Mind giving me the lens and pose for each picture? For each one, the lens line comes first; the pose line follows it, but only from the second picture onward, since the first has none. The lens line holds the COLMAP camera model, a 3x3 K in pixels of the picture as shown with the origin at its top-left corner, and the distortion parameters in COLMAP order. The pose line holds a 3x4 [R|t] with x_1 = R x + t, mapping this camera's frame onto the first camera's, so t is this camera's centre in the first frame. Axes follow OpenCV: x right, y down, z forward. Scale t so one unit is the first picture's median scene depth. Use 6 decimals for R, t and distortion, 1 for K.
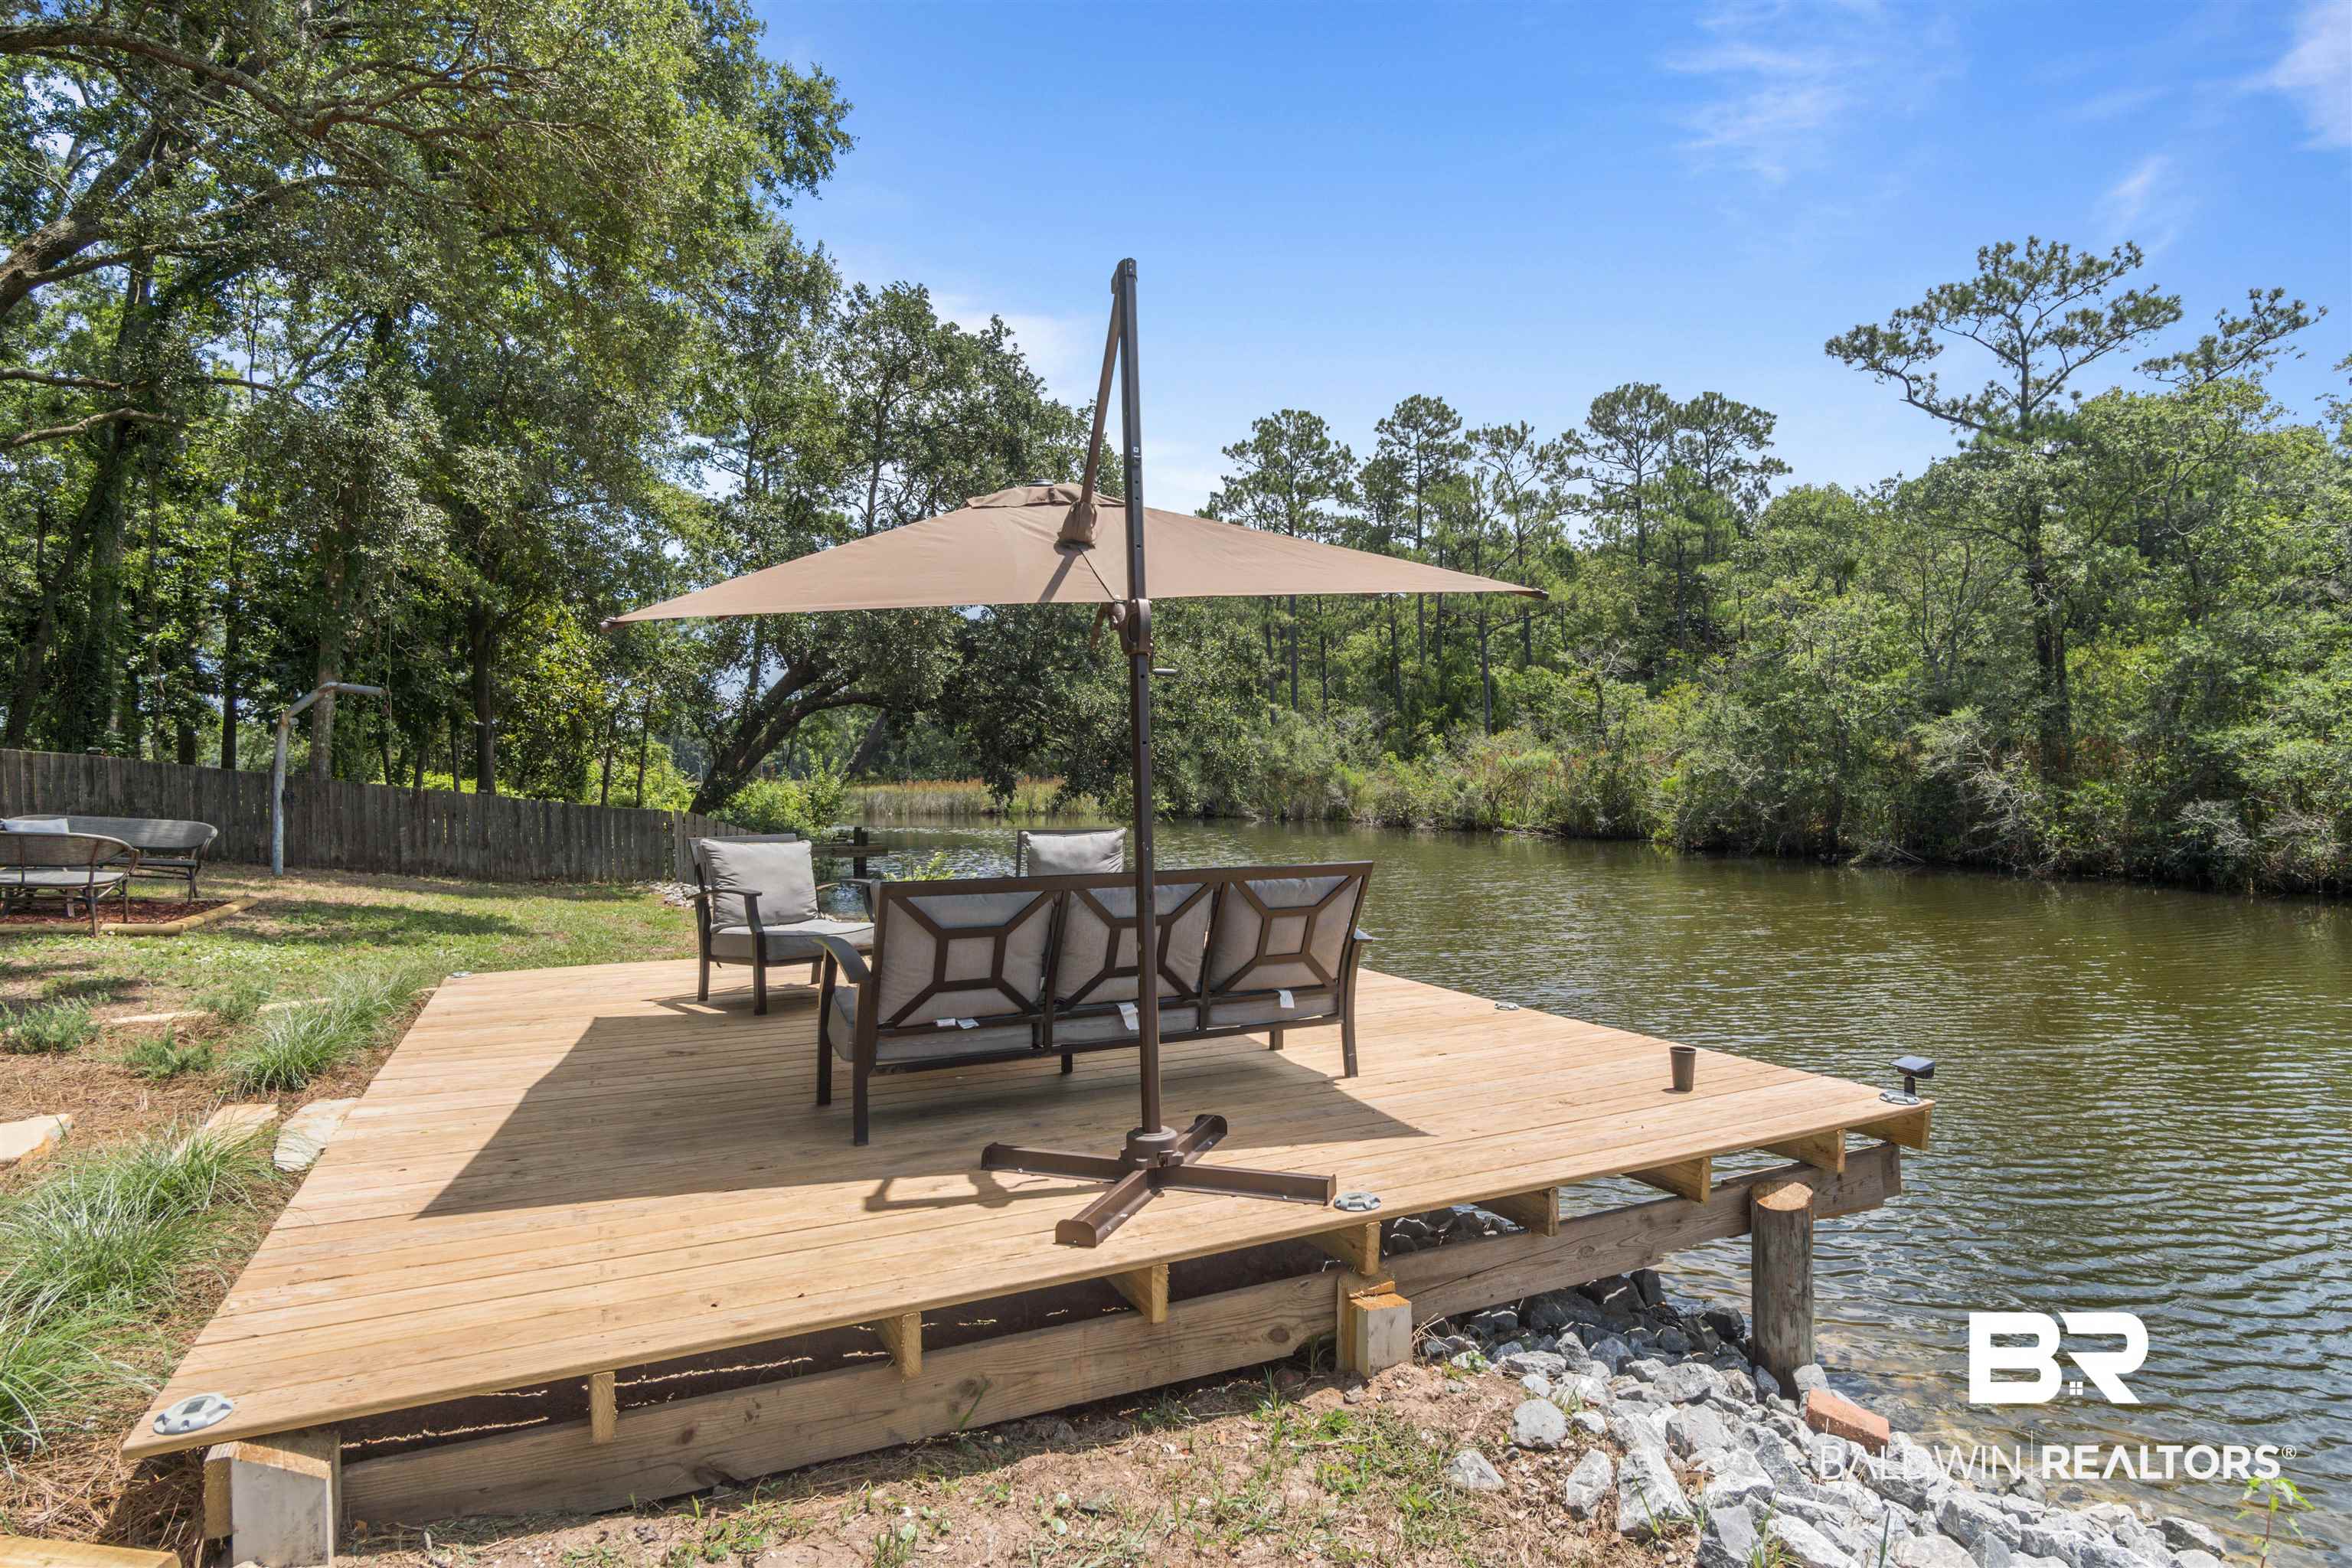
lens RADIAL K [[1255.6, 0, 1183.2], [0, 1255.6, 778.0], [0, 0, 1]] dist [-0.023111, 0.008540]
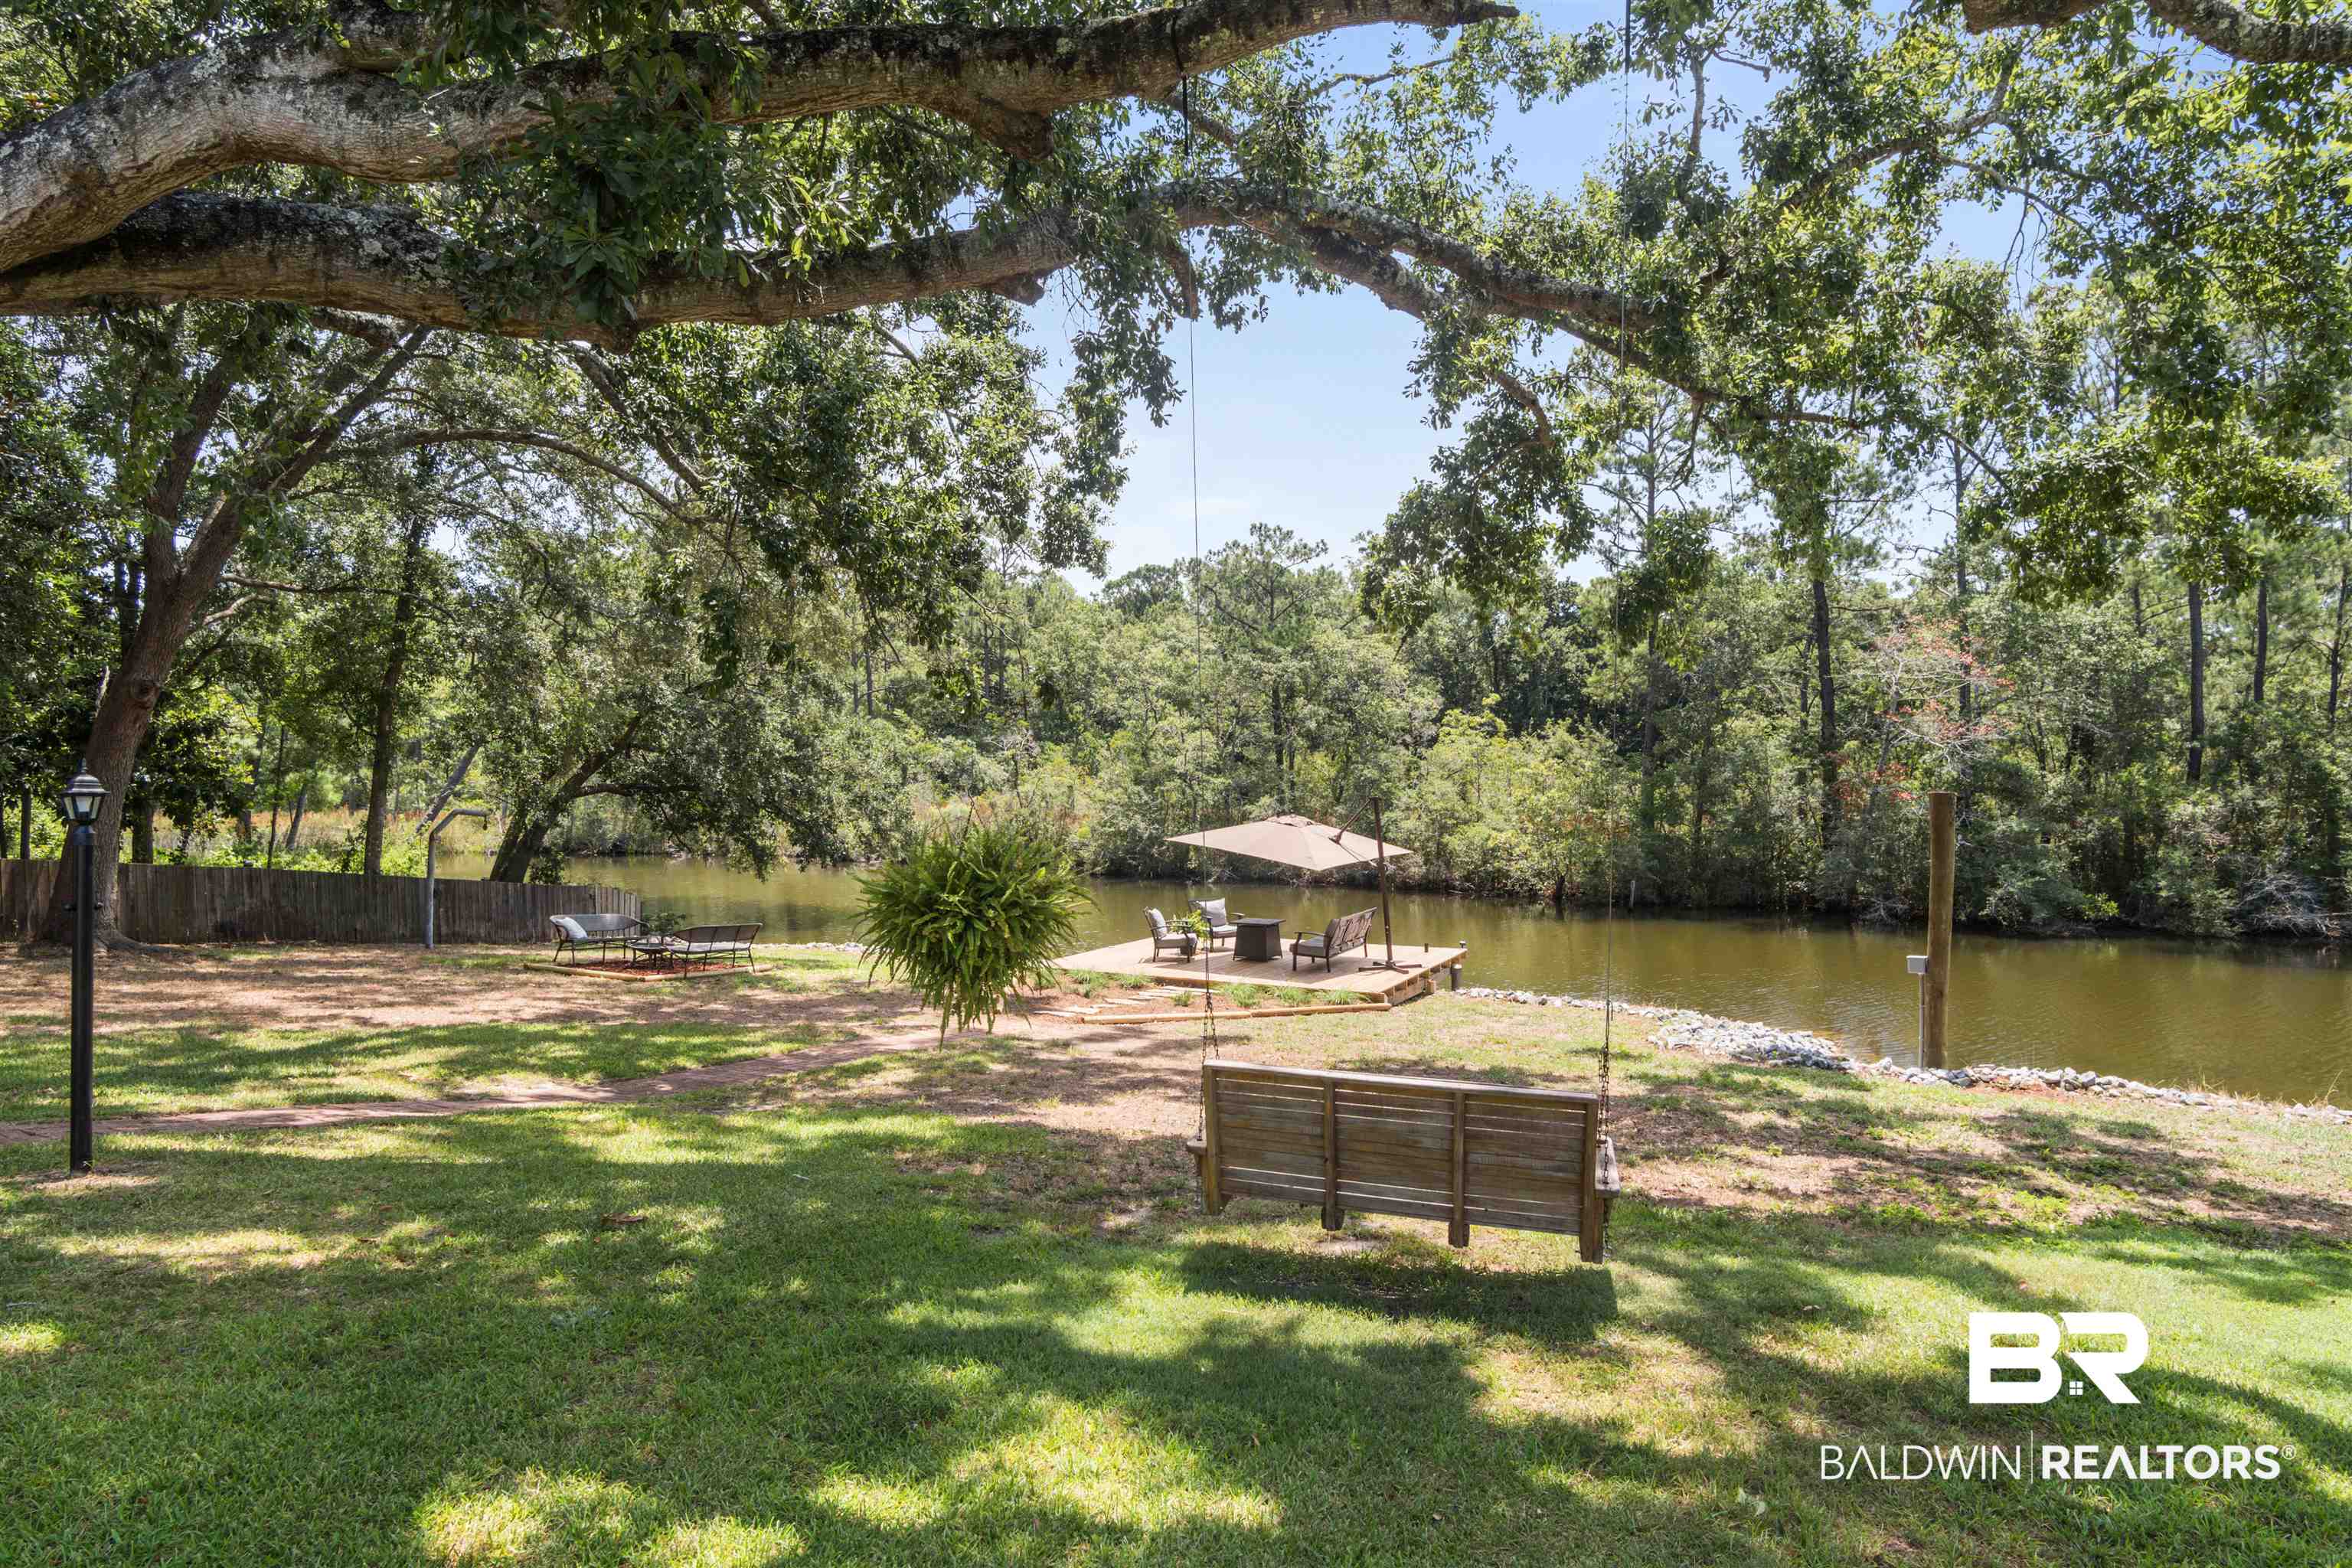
lens RADIAL K [[1255.6, 0, 1183.2], [0, 1255.6, 778.0], [0, 0, 1]] dist [-0.023111, 0.008540]
pose [[0.798419, 0.006126, 0.602070, -0.434318], [-0.002818, 0.999975, -0.006438, -0.051400], [-0.602095, 0.003443, 0.798417, -0.304561]]
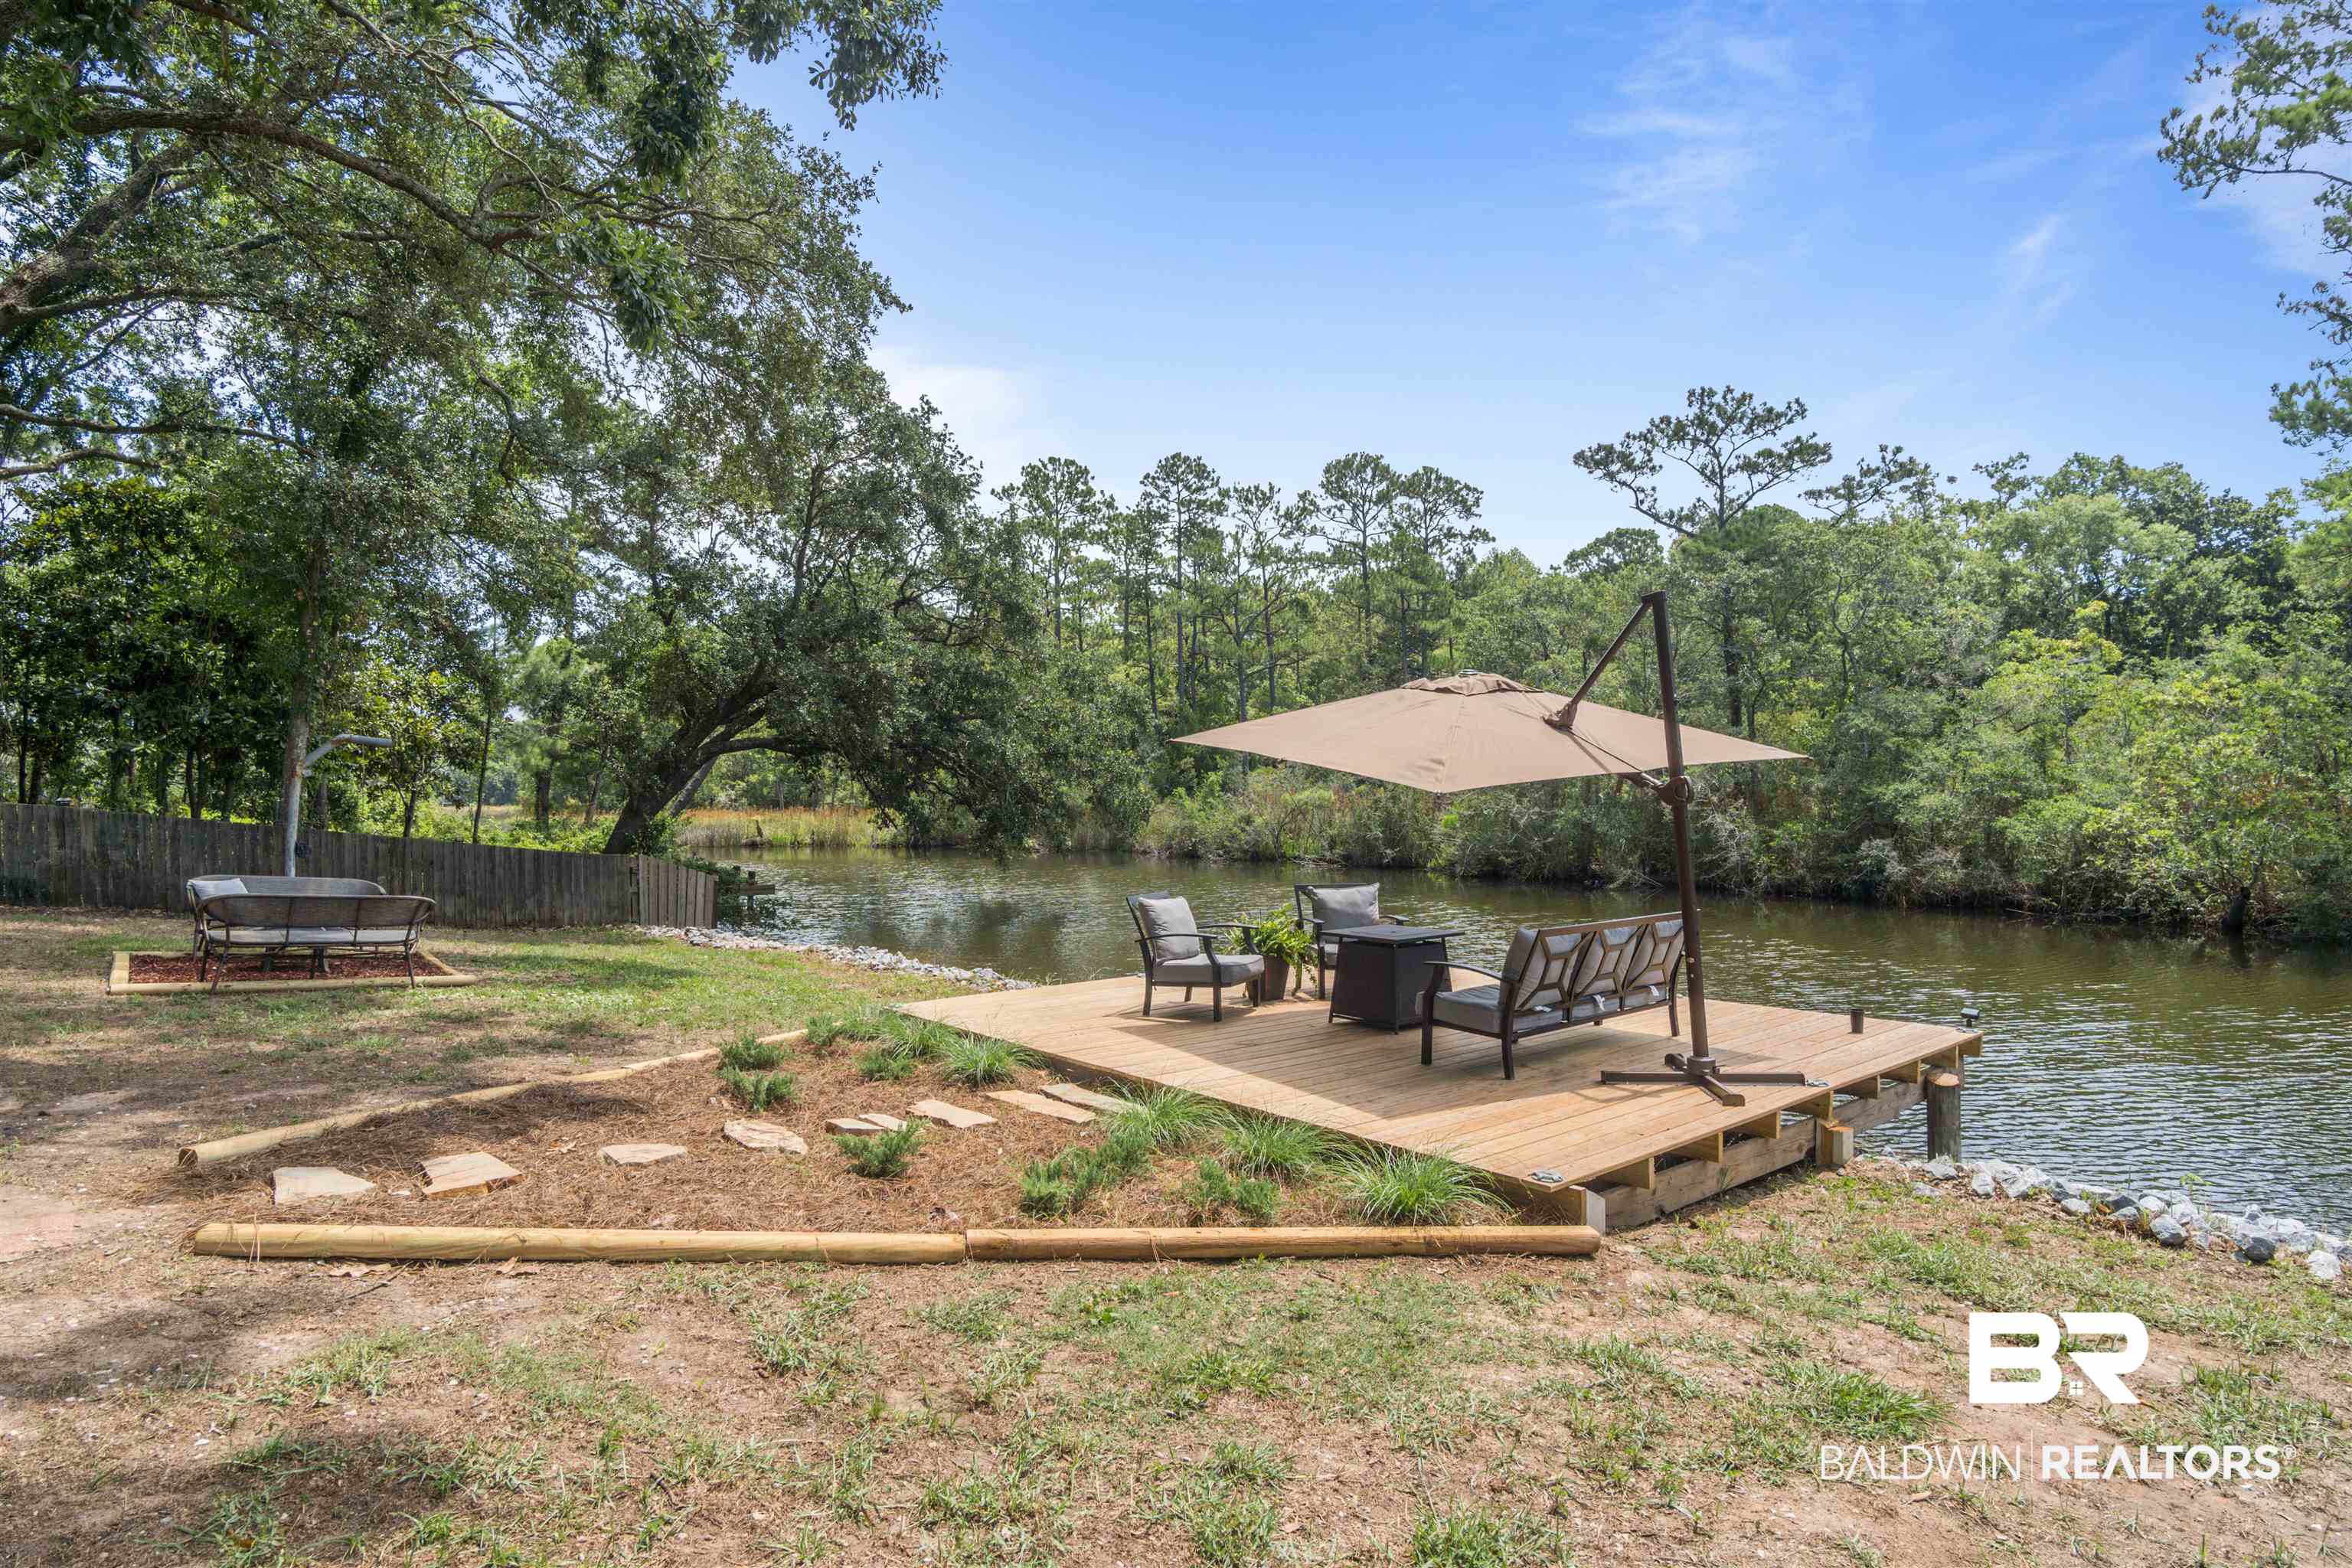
lens RADIAL K [[1255.6, 0, 1183.2], [0, 1255.6, 778.0], [0, 0, 1]] dist [-0.023111, 0.008540]
pose [[0.969681, 0.006660, 0.244284, -0.133106], [-0.001730, 0.999791, -0.020389, -0.010802], [-0.244368, 0.019348, 0.969489, -0.069668]]
